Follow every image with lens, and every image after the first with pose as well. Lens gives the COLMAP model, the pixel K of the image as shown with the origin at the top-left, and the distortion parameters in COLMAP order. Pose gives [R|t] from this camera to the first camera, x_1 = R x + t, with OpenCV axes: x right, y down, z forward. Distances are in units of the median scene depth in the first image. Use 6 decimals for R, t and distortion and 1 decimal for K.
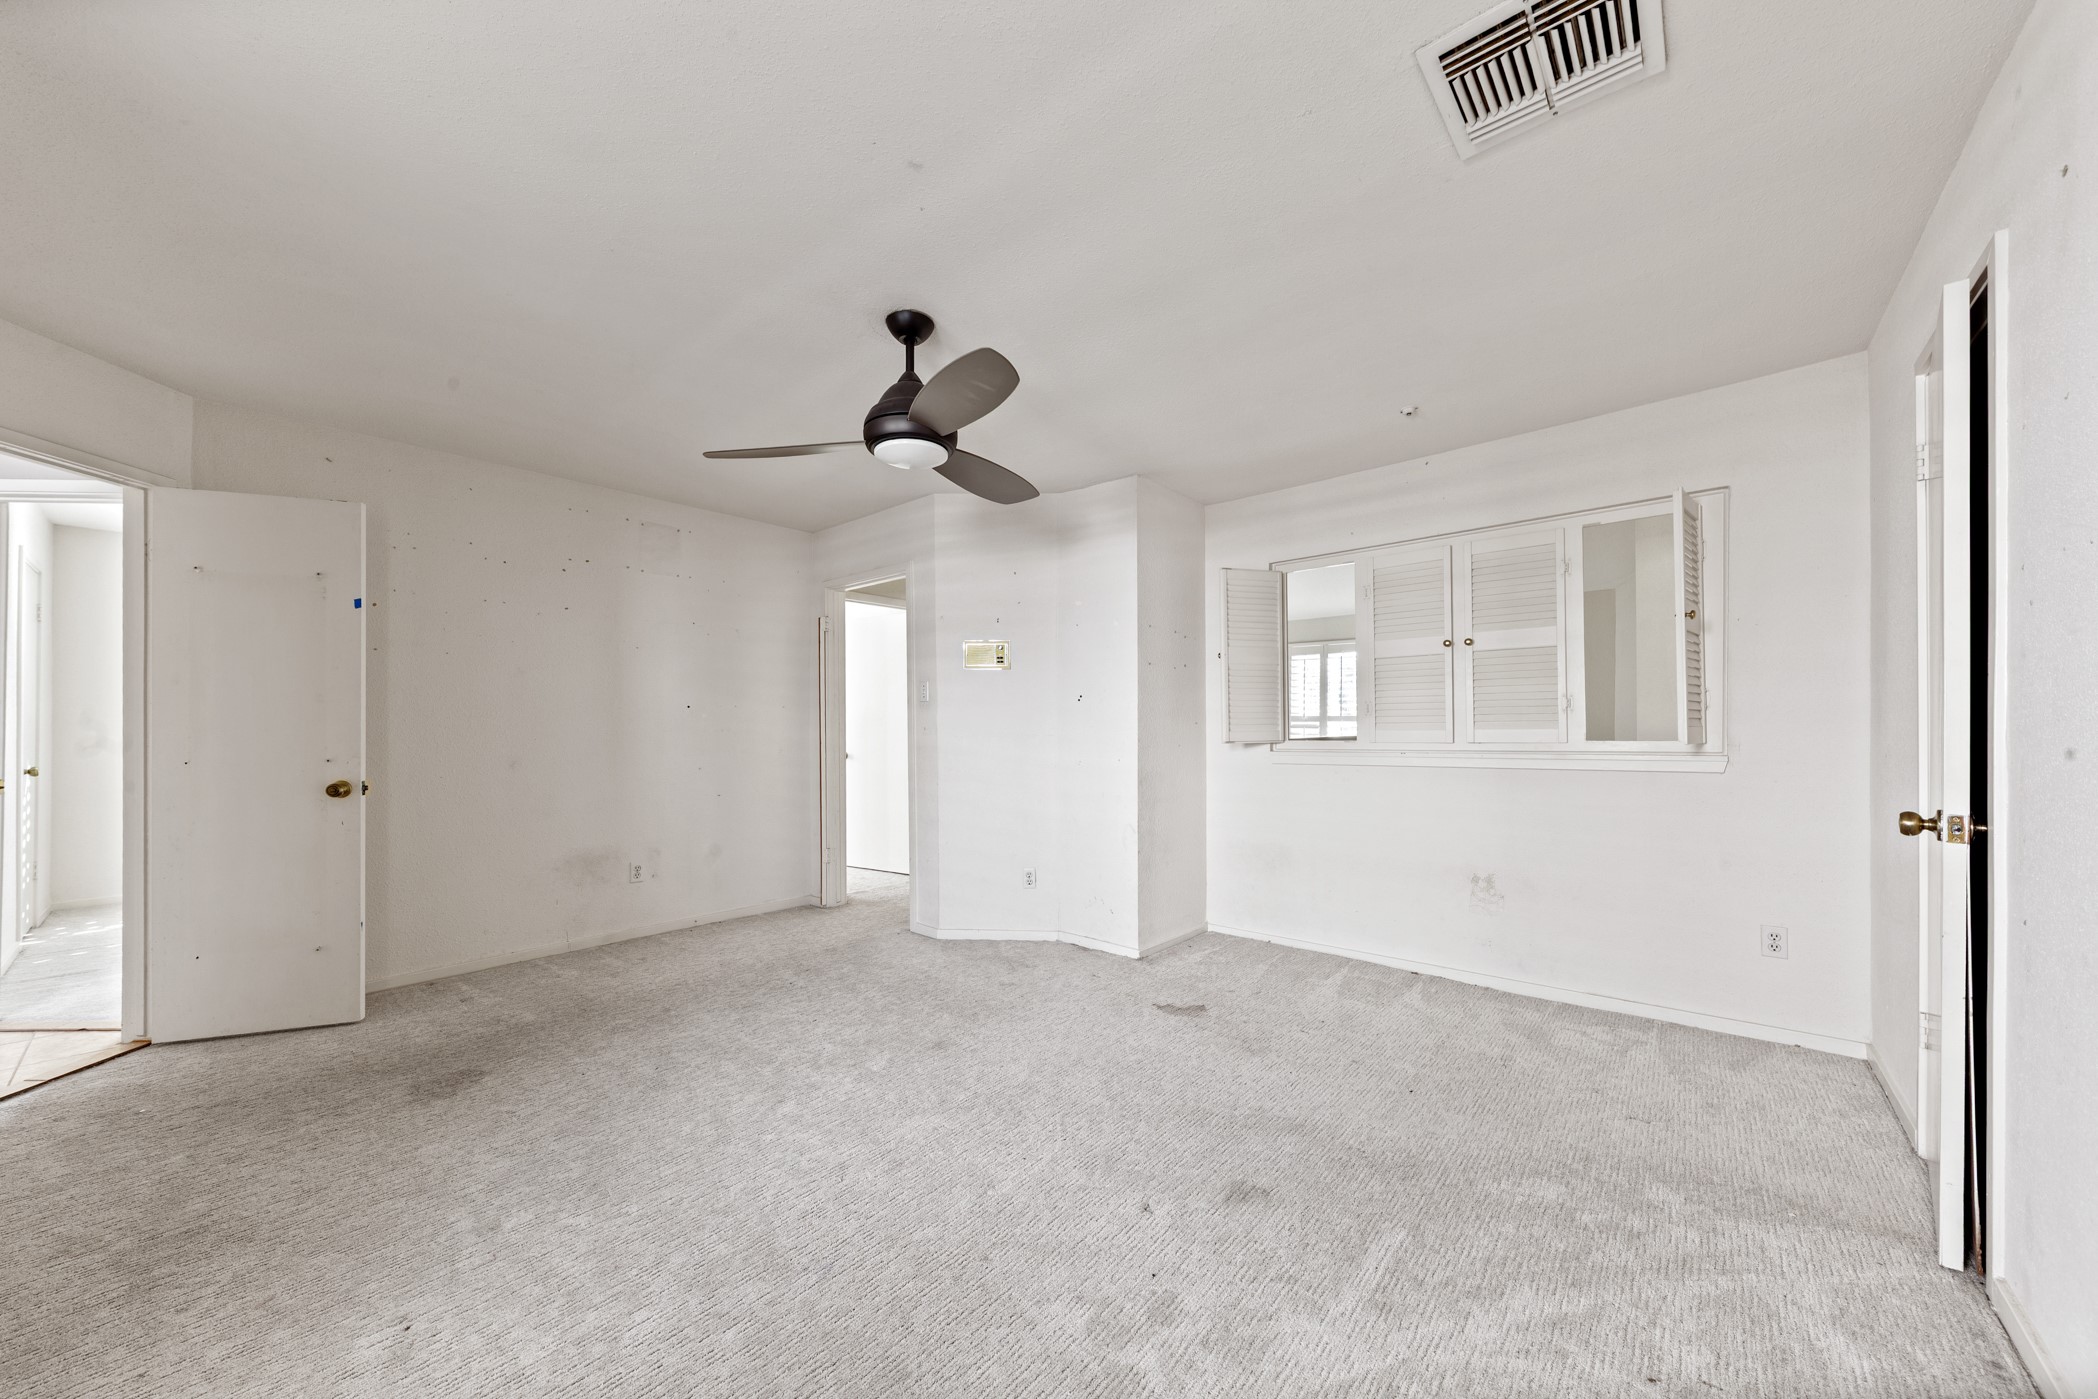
lens RADIAL K [[733.0, 0, 1042.1], [0, 733.0, 713.1], [0, 0, 1]] dist [0.012595, -0.000126]
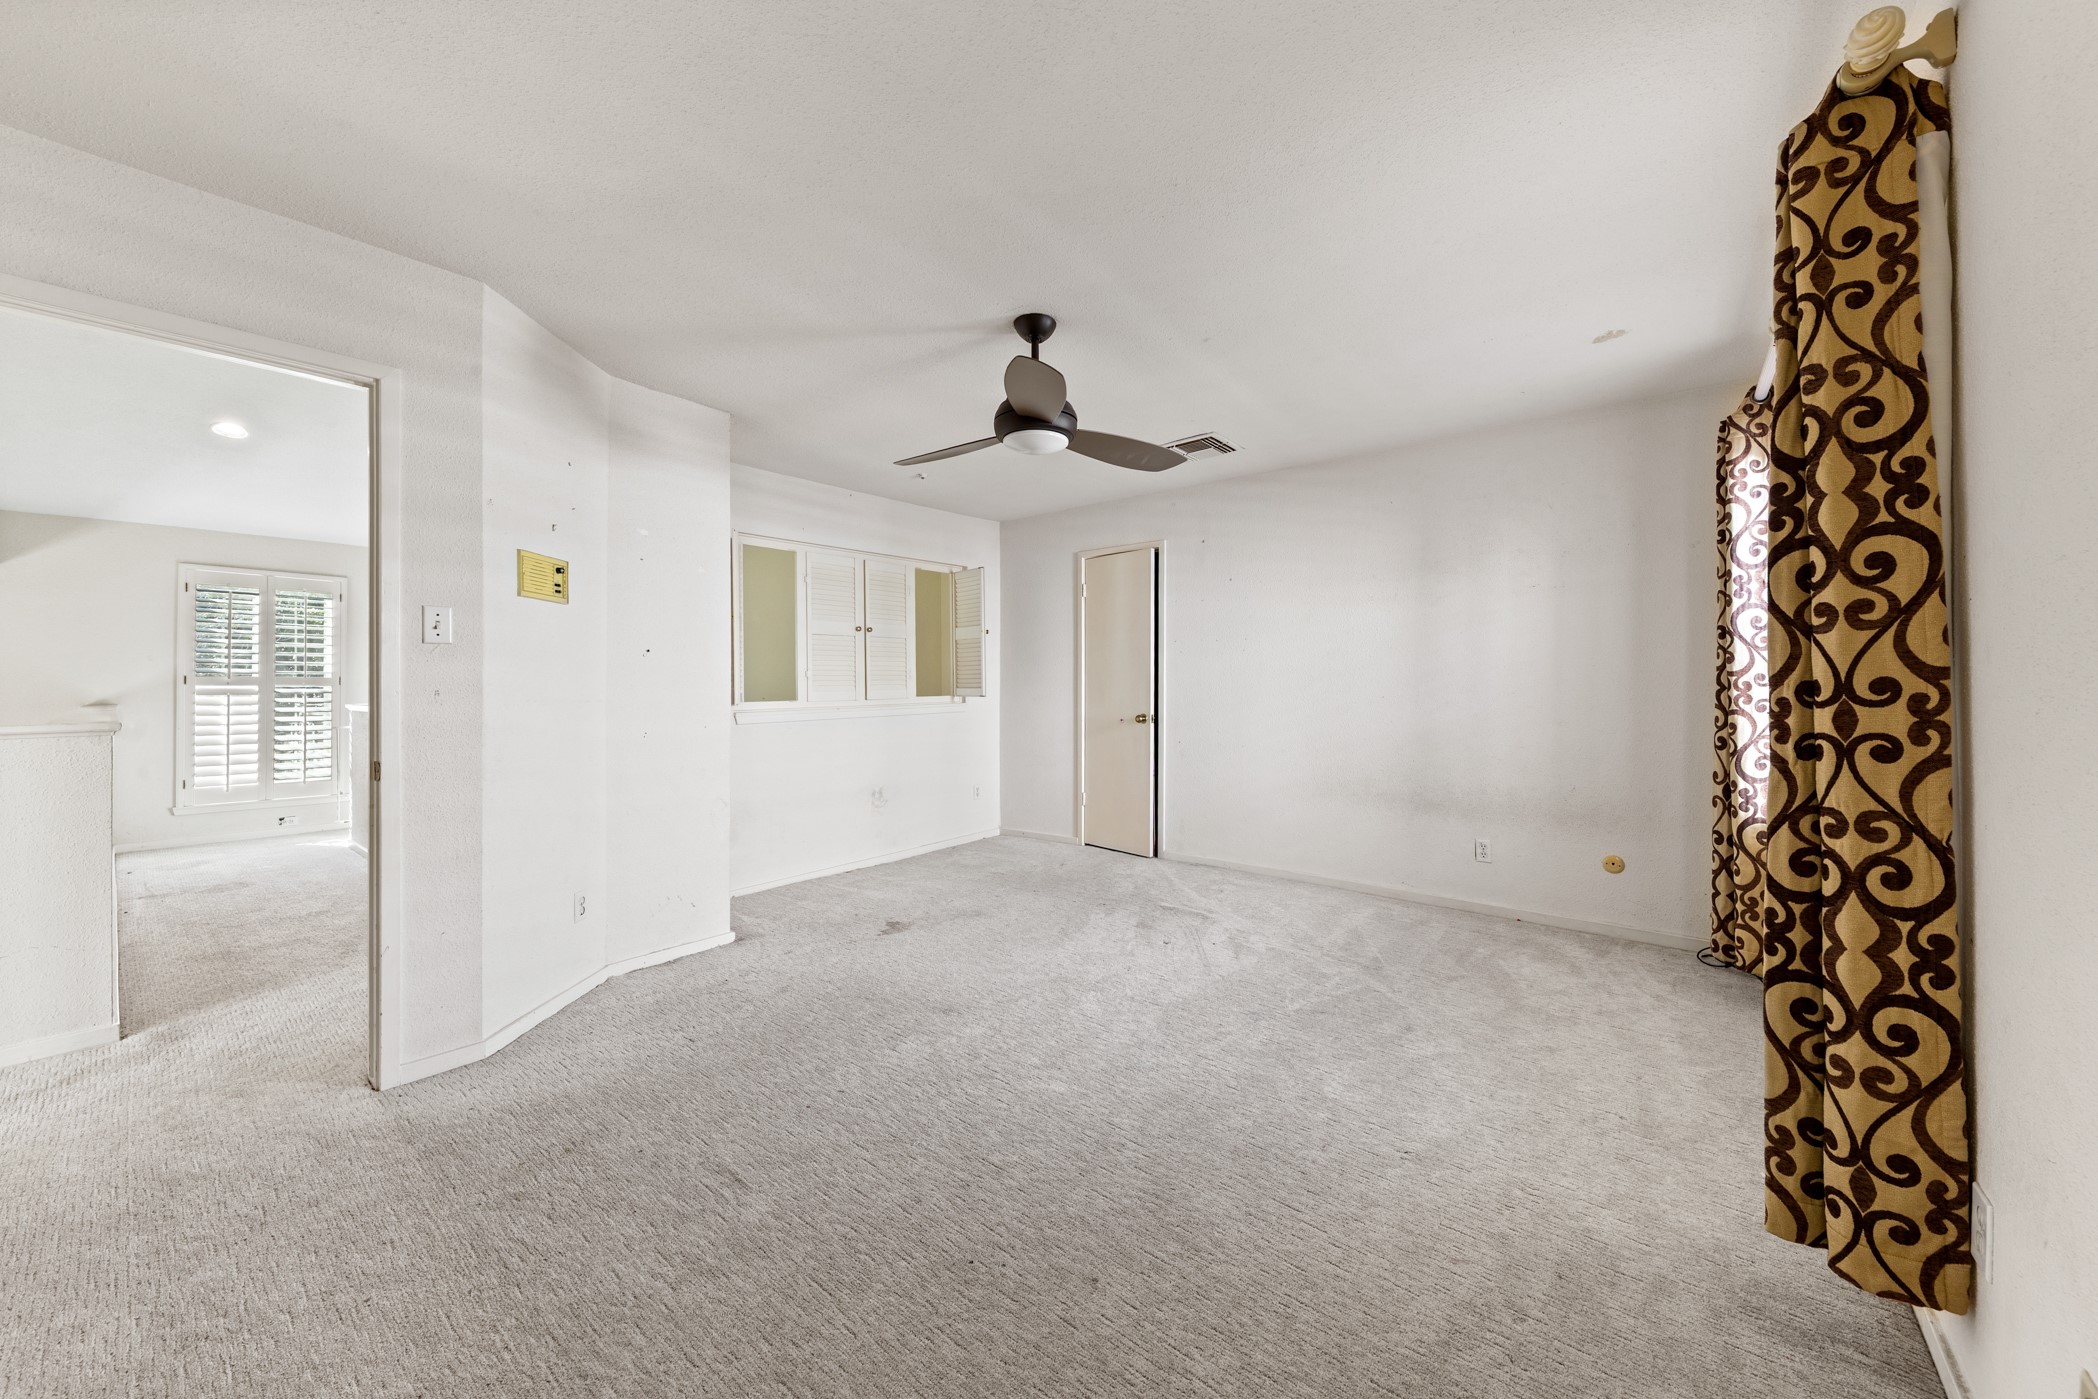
lens RADIAL K [[741.6, 0, 1054.1], [0, 741.6, 687.8], [0, 0, 1]] dist [0.011271, -0.000060]
pose [[-0.026095, 0.000153, 0.999659, -0.944092], [-0.011842, 0.999930, -0.000463, 0.014156], [-0.999589, -0.011850, -0.026091, 0.727803]]
